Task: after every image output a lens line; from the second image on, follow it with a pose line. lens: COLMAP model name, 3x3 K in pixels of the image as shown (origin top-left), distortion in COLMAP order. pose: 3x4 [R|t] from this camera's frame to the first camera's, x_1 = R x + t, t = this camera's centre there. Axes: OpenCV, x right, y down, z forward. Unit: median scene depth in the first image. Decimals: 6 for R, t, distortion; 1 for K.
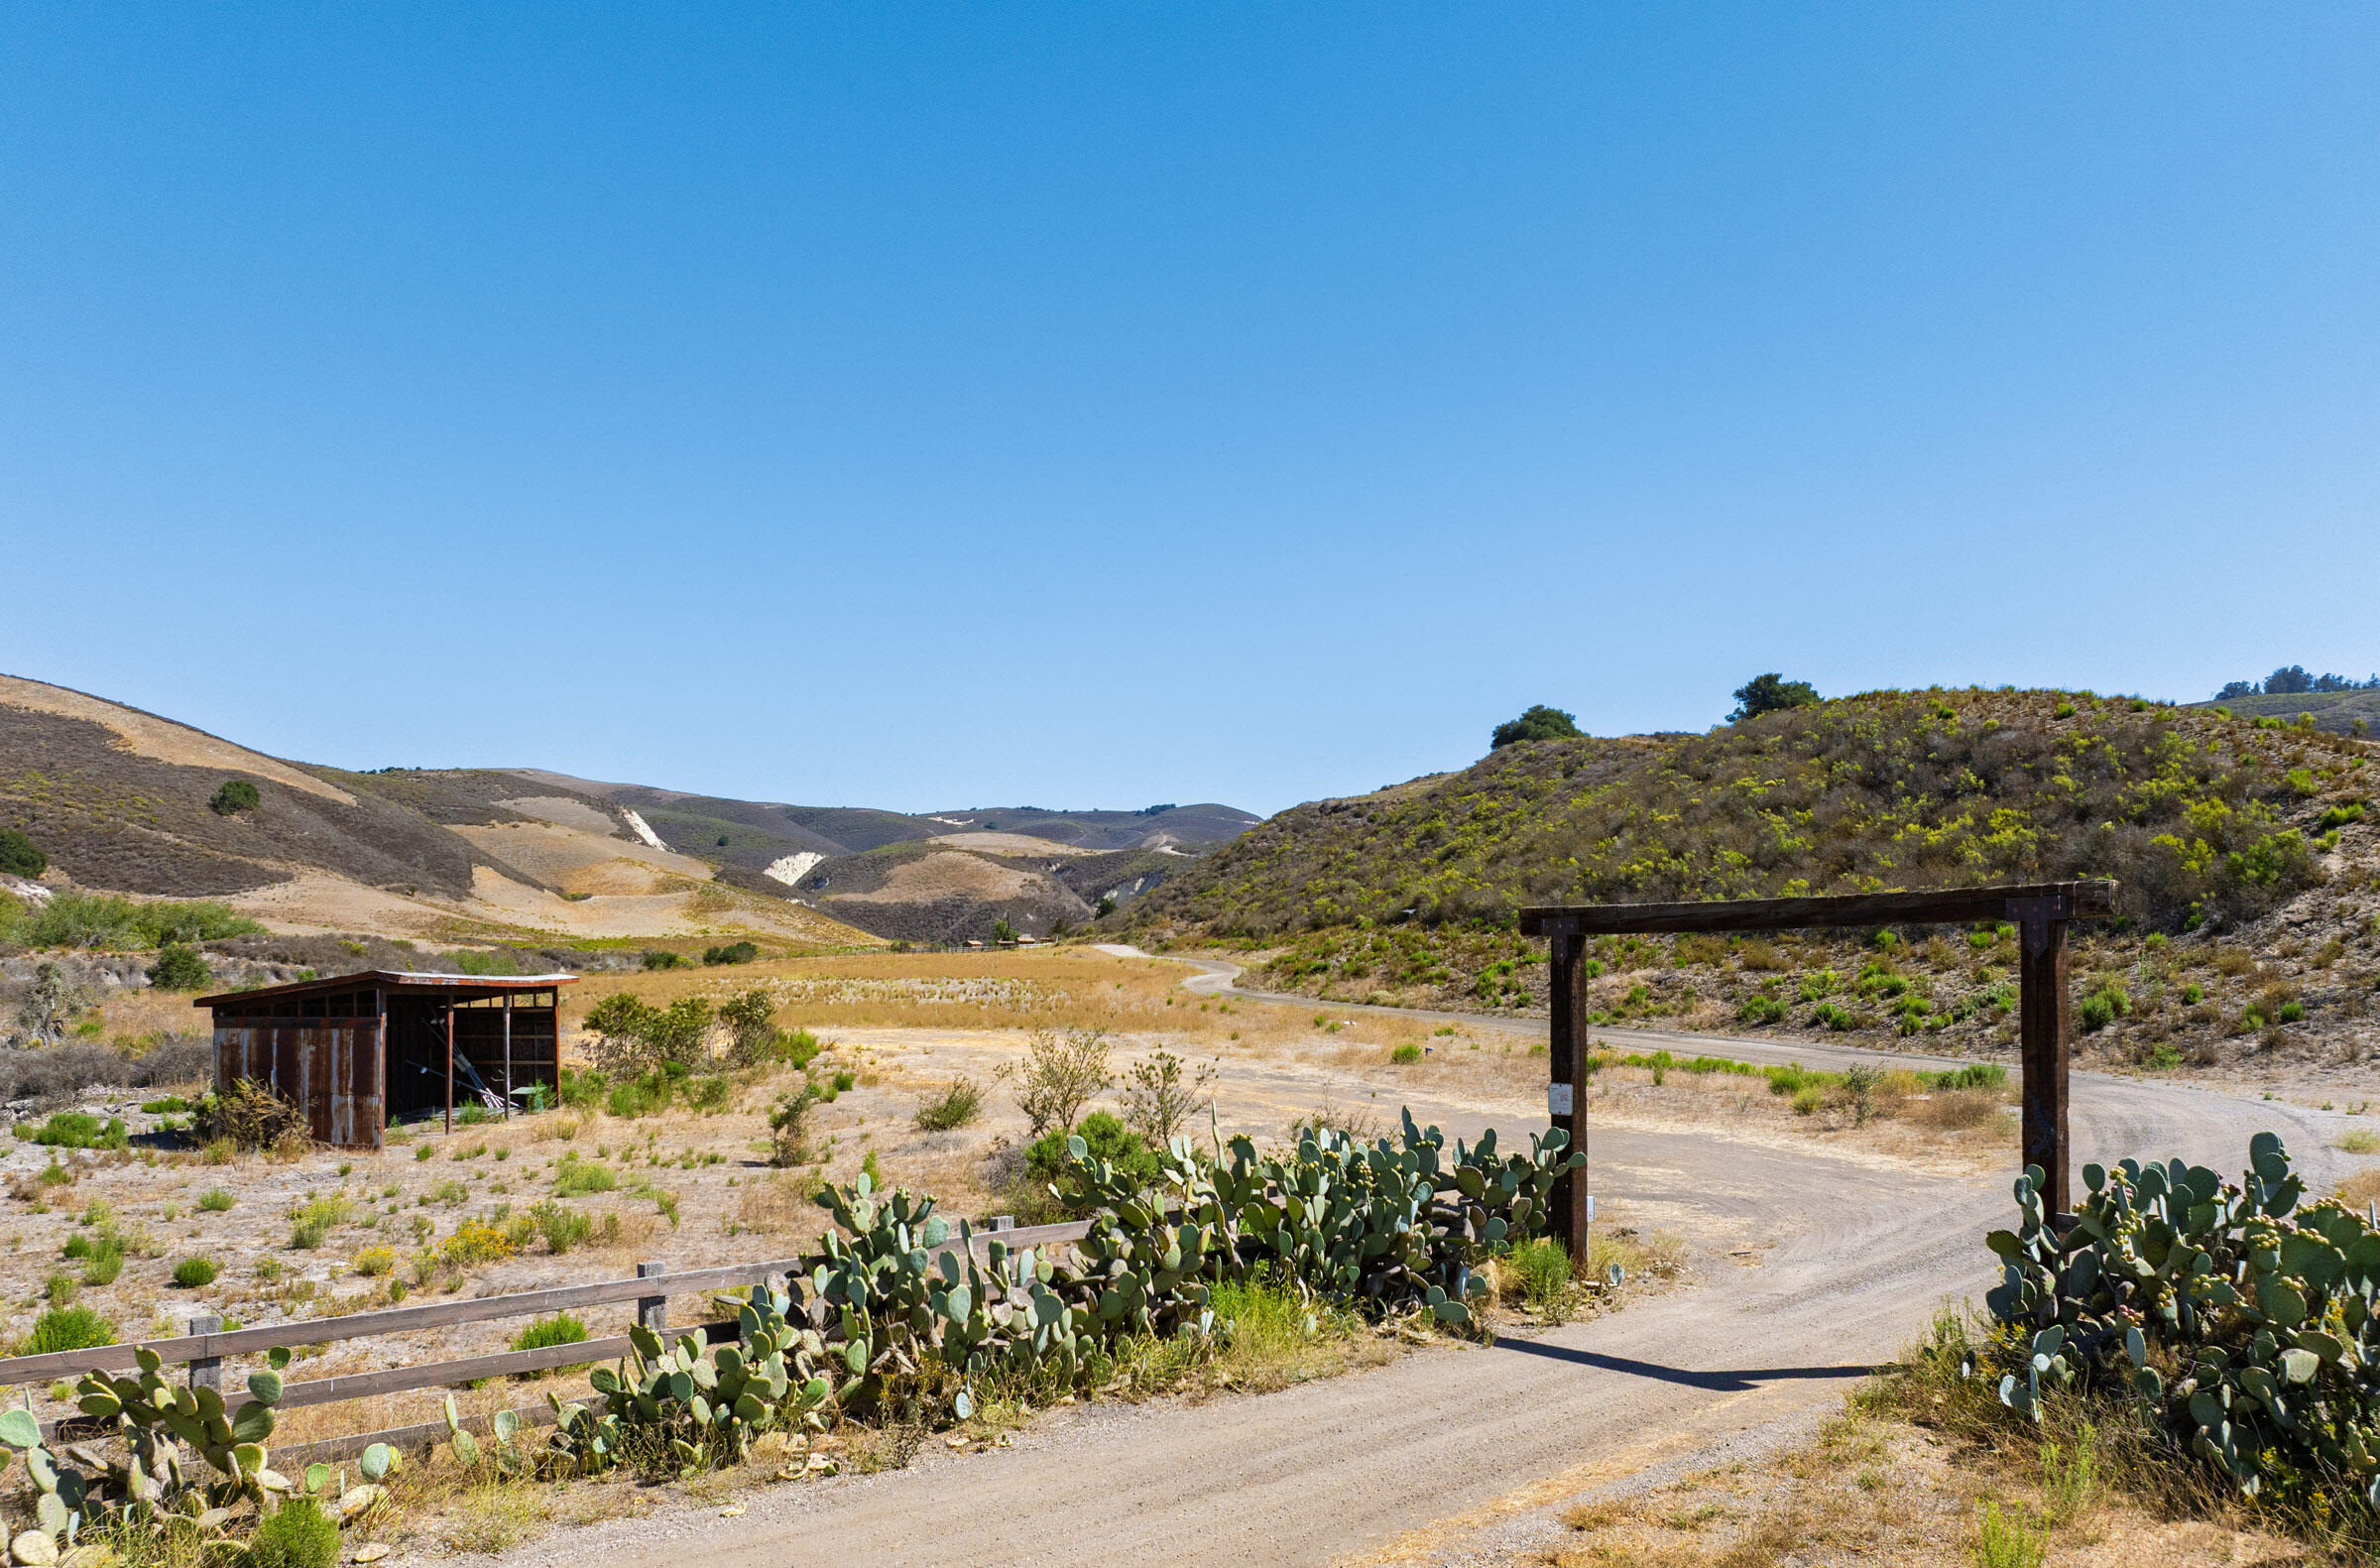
lens RADIAL K [[1756.0, 0, 1209.8], [0, 1756.0, 924.8], [0, 0, 1]] dist [-0.034198, -0.004195]
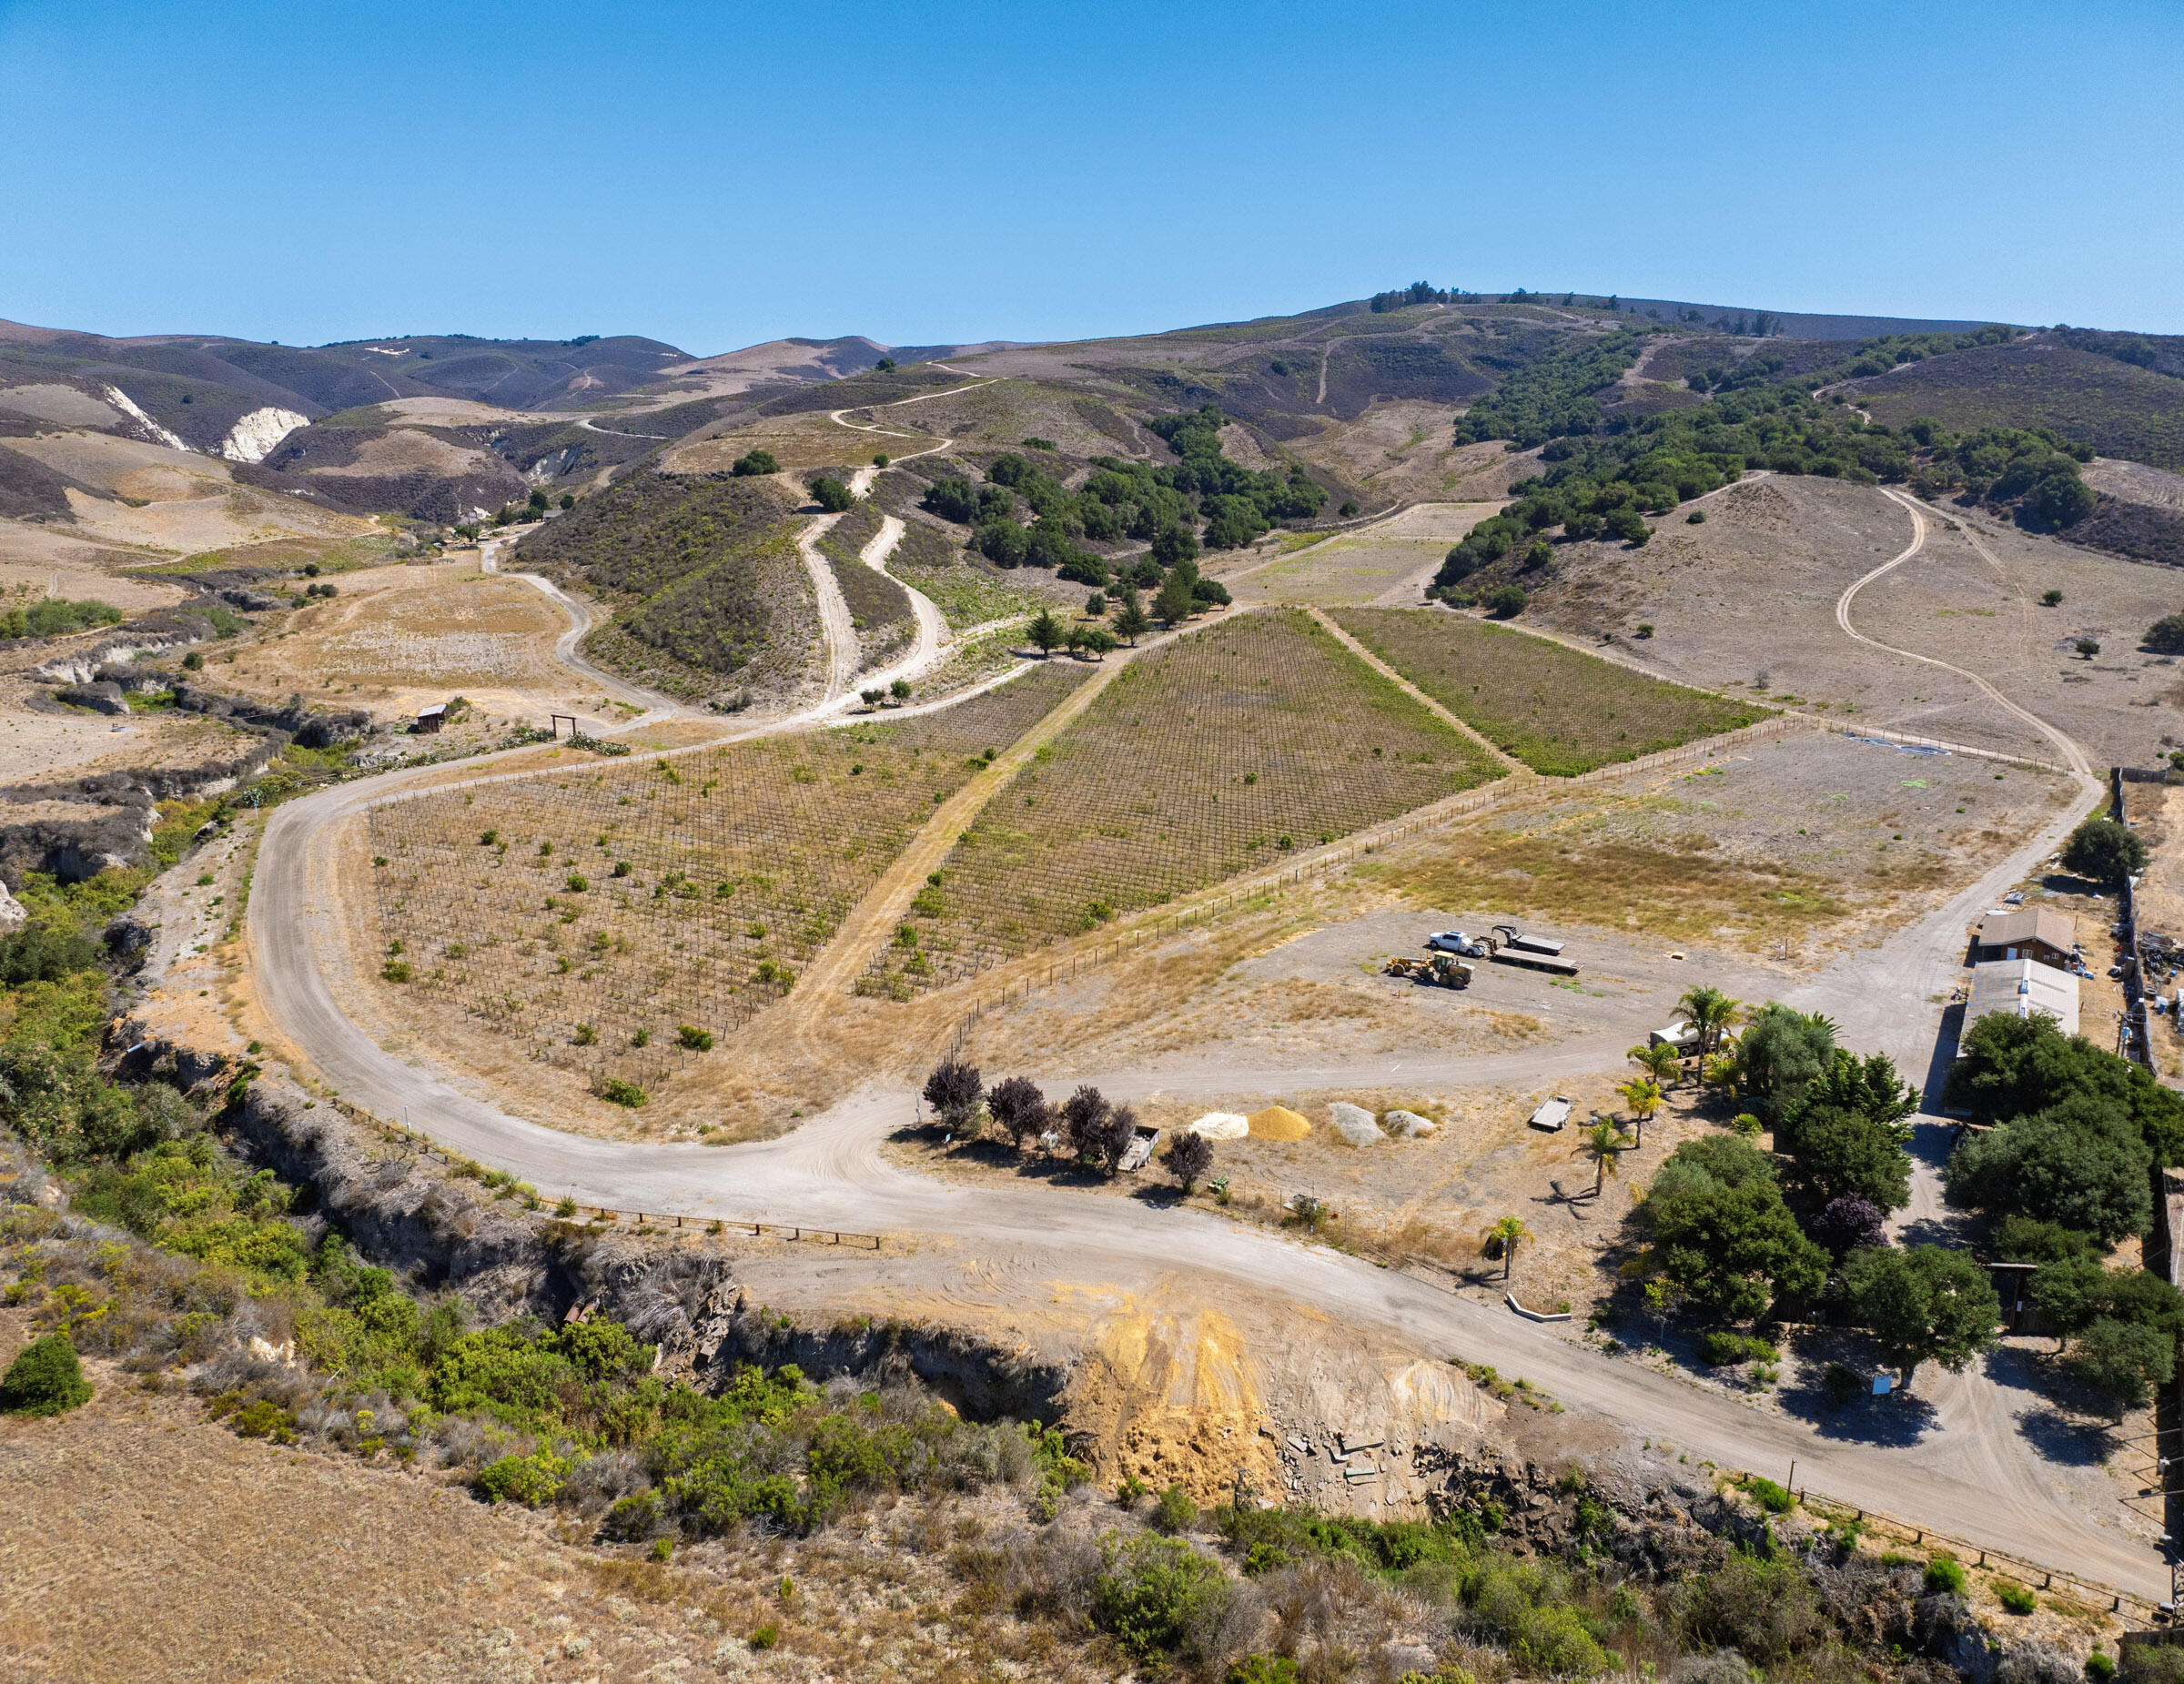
lens RADIAL K [[1577.7, 0, 1129.1], [0, 1577.7, 843.7], [0, 0, 1]] dist [-0.036987, -0.002818]
pose [[0.959480, -0.070864, 0.272722, 0.043219], [-0.003784, 0.964532, 0.263937, -0.091188], [-0.281753, -0.254274, 0.925181, -0.475386]]
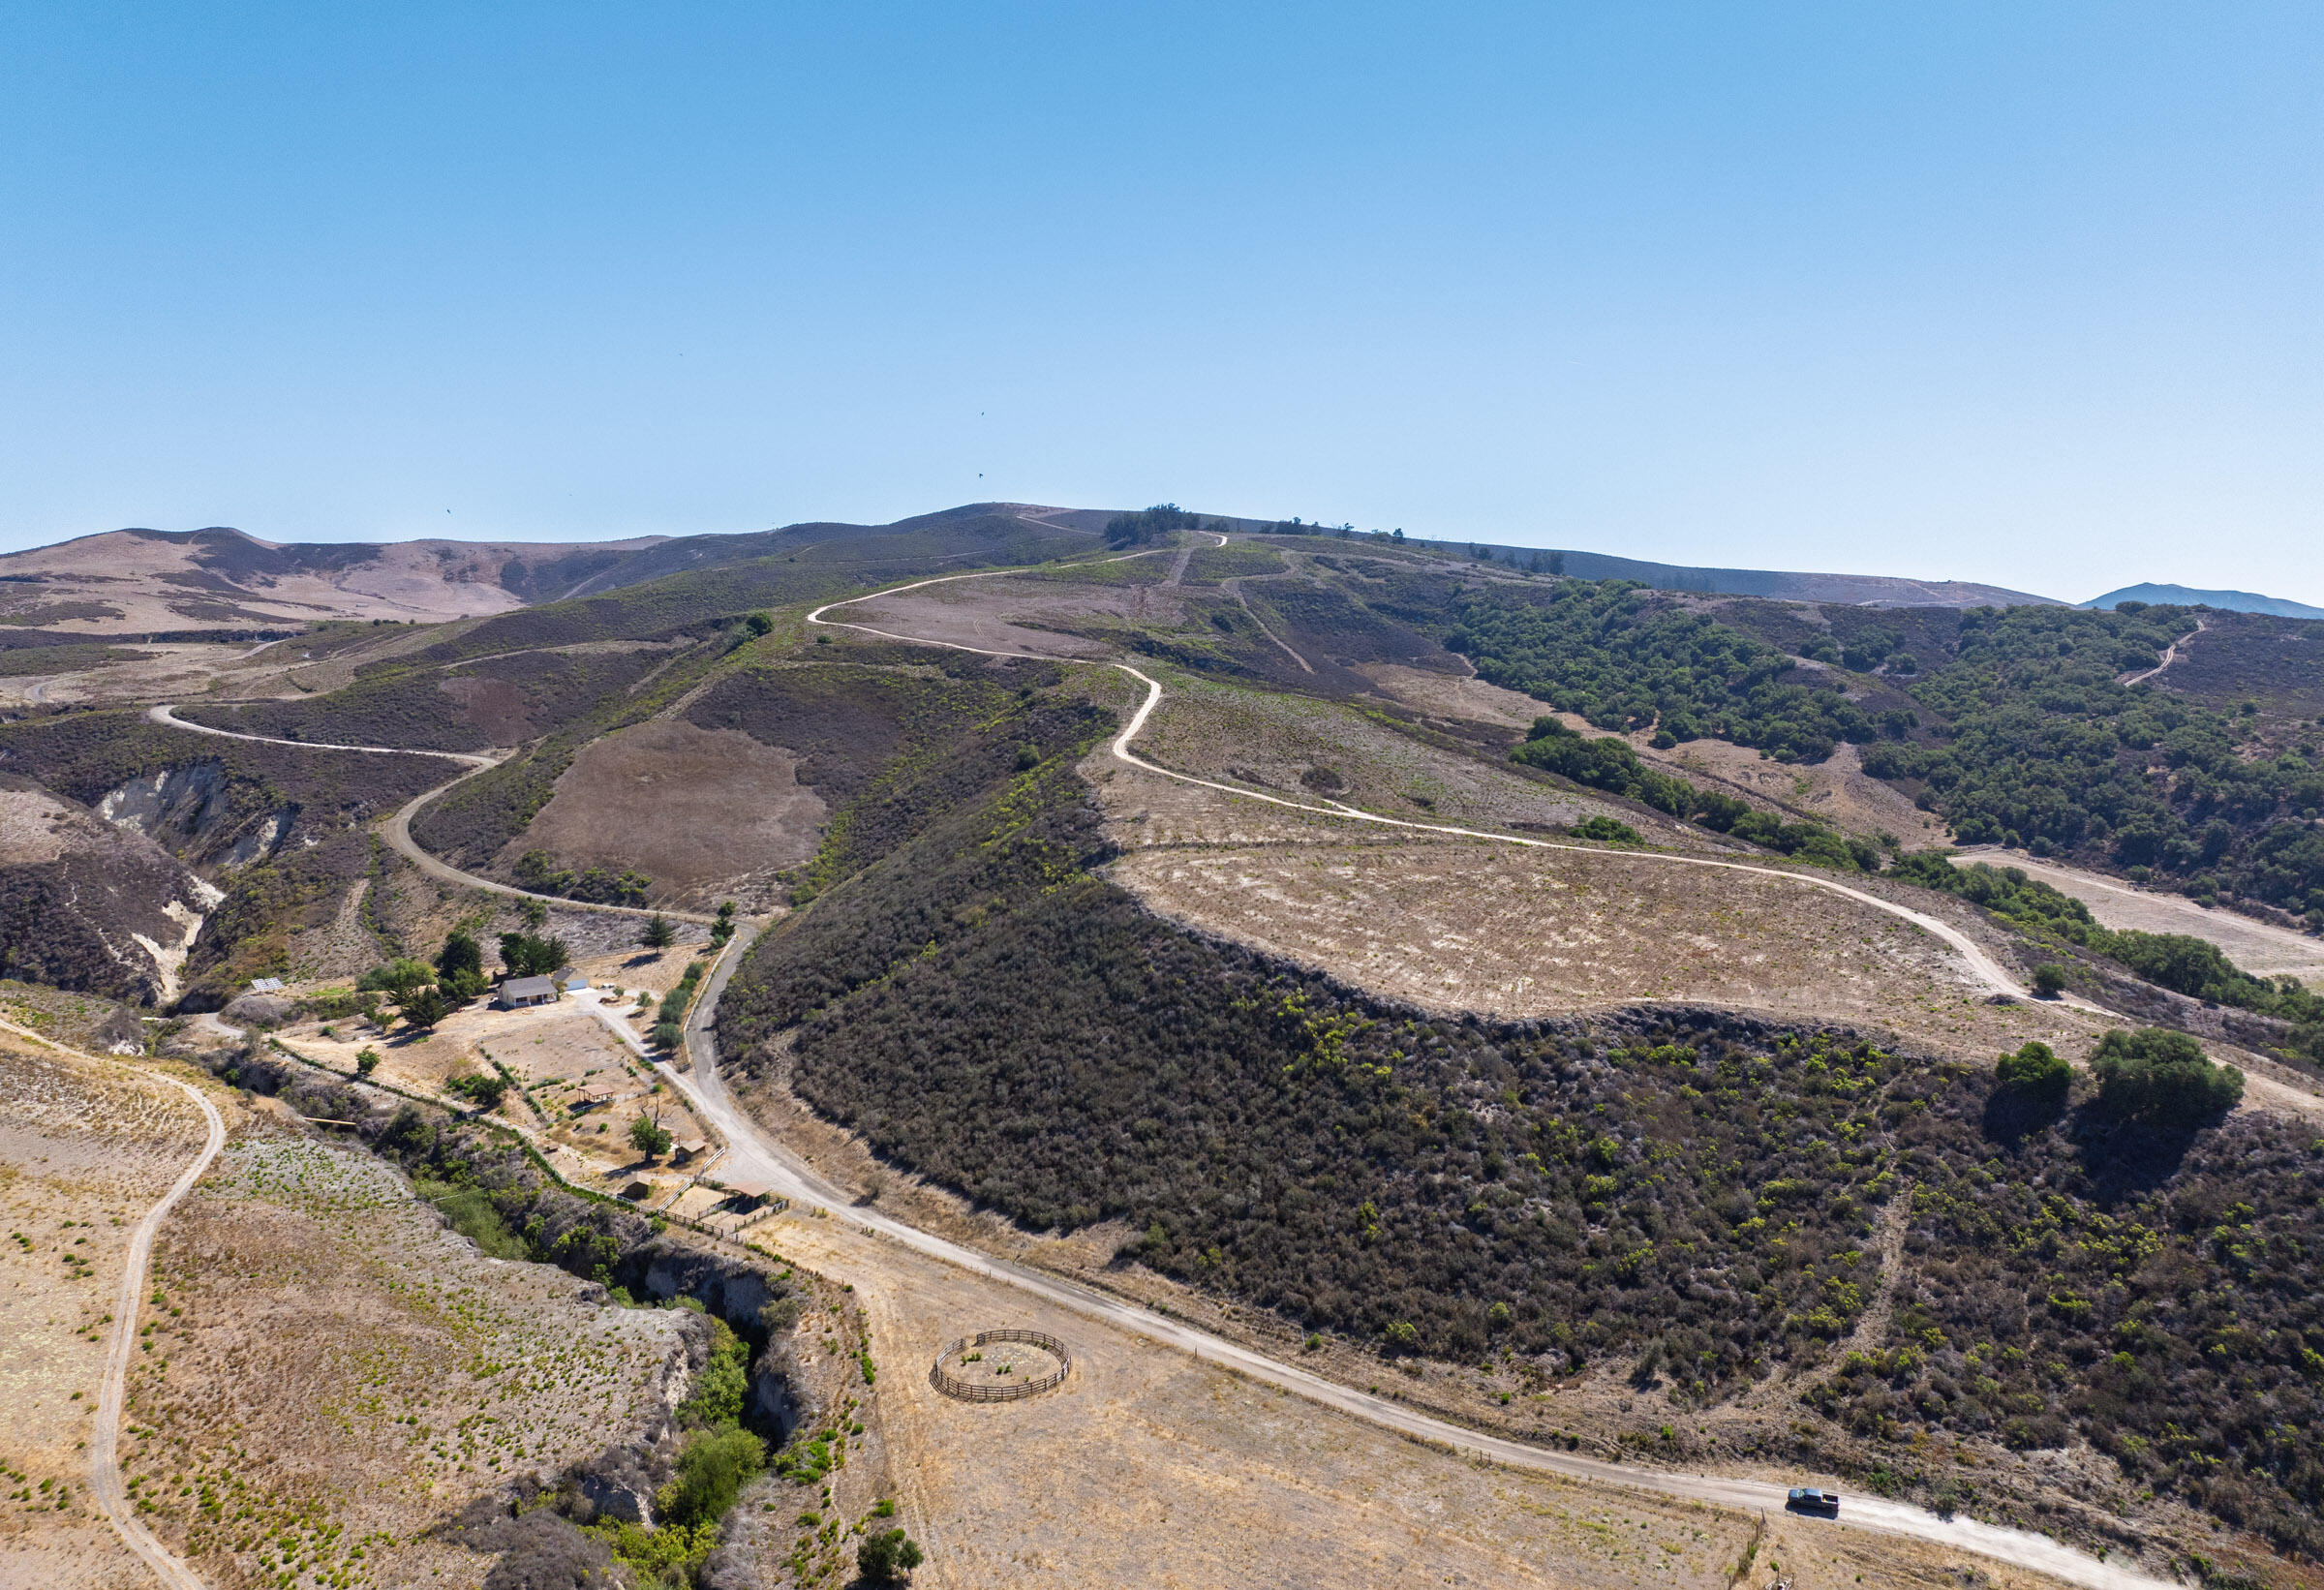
lens RADIAL K [[1631.5, 0, 1165.0], [0, 1631.5, 715.8], [0, 0, 1]] dist [-0.041165, 0.005235]
pose [[0.708690, -0.038123, 0.704489, -0.358420], [-0.015360, 0.997469, 0.069429, -0.172696], [-0.705353, -0.060025, 0.706310, 0.451642]]
